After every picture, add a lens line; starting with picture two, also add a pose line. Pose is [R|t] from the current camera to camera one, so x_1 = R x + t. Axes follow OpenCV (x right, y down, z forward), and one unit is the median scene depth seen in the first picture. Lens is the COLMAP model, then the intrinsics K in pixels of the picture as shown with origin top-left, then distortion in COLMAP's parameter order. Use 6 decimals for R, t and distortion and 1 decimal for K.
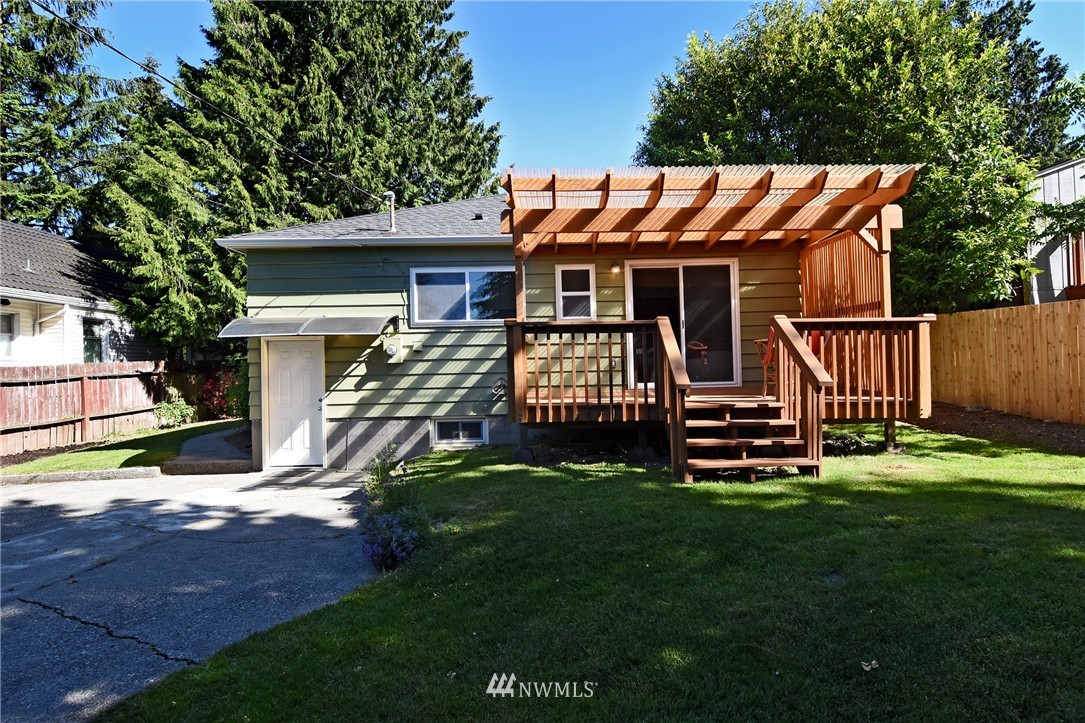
lens RADIAL K [[574.3, 0, 541.6], [0, 574.3, 367.6], [0, 0, 1]] dist [0.008147, -0.010131]
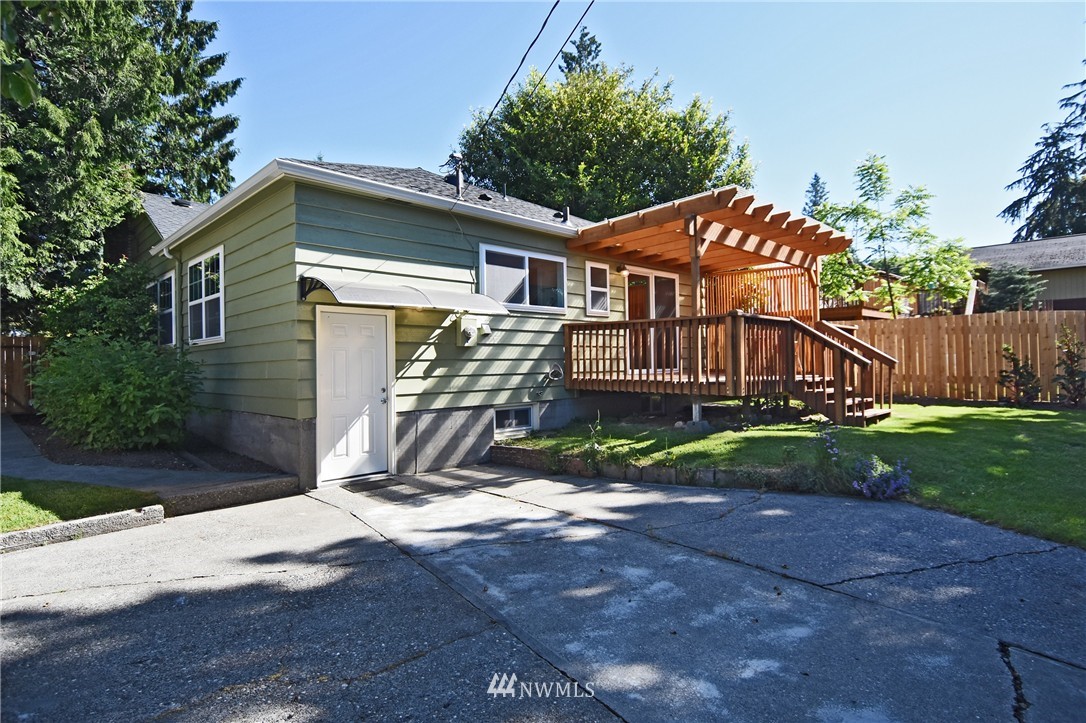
lens RADIAL K [[574.8, 0, 538.2], [0, 574.8, 359.9], [0, 0, 1]] dist [0.008147, -0.010131]
pose [[0.726183, 0.015413, 0.687329, -0.788273], [-0.007123, 0.999864, -0.014896, 0.025386], [-0.687465, 0.005921, 0.726194, 0.268635]]
